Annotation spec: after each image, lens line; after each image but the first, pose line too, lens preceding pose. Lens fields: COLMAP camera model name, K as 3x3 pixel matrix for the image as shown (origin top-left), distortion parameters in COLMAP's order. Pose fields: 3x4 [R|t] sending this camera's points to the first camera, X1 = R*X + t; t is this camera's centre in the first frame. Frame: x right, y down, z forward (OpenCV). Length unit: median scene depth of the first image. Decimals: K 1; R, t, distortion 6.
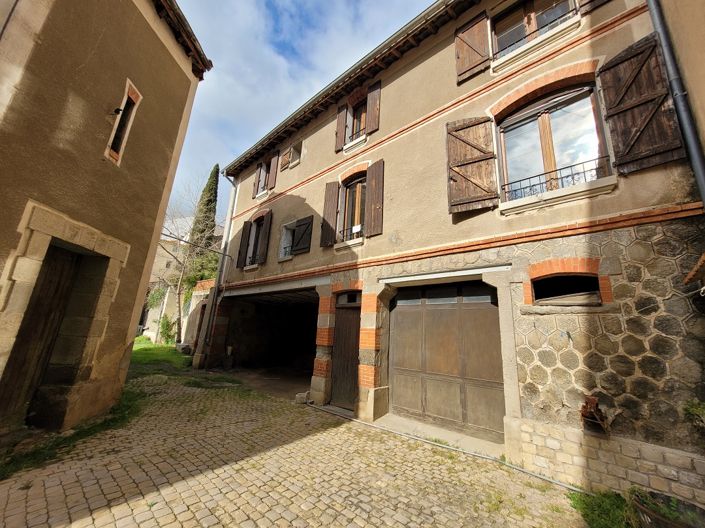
lens RADIAL K [[273.3, 0, 352.1], [0, 273.3, 266.6], [0, 0, 1]] dist [0.001070, 0.000148]
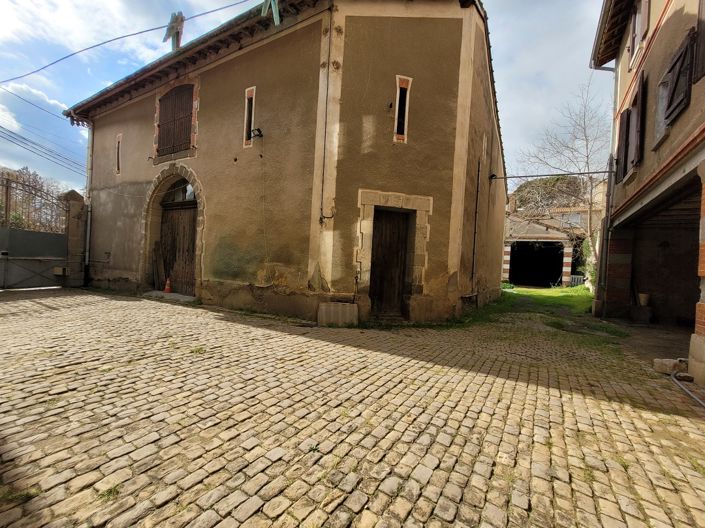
lens RADIAL K [[273.3, 0, 352.1], [0, 273.3, 266.6], [0, 0, 1]] dist [0.001070, 0.000148]
pose [[0.129412, -0.049112, -0.990374, 0.494717], [0.200736, 0.979391, -0.022337, 0.244280], [0.971060, -0.195913, 0.136603, 0.499111]]
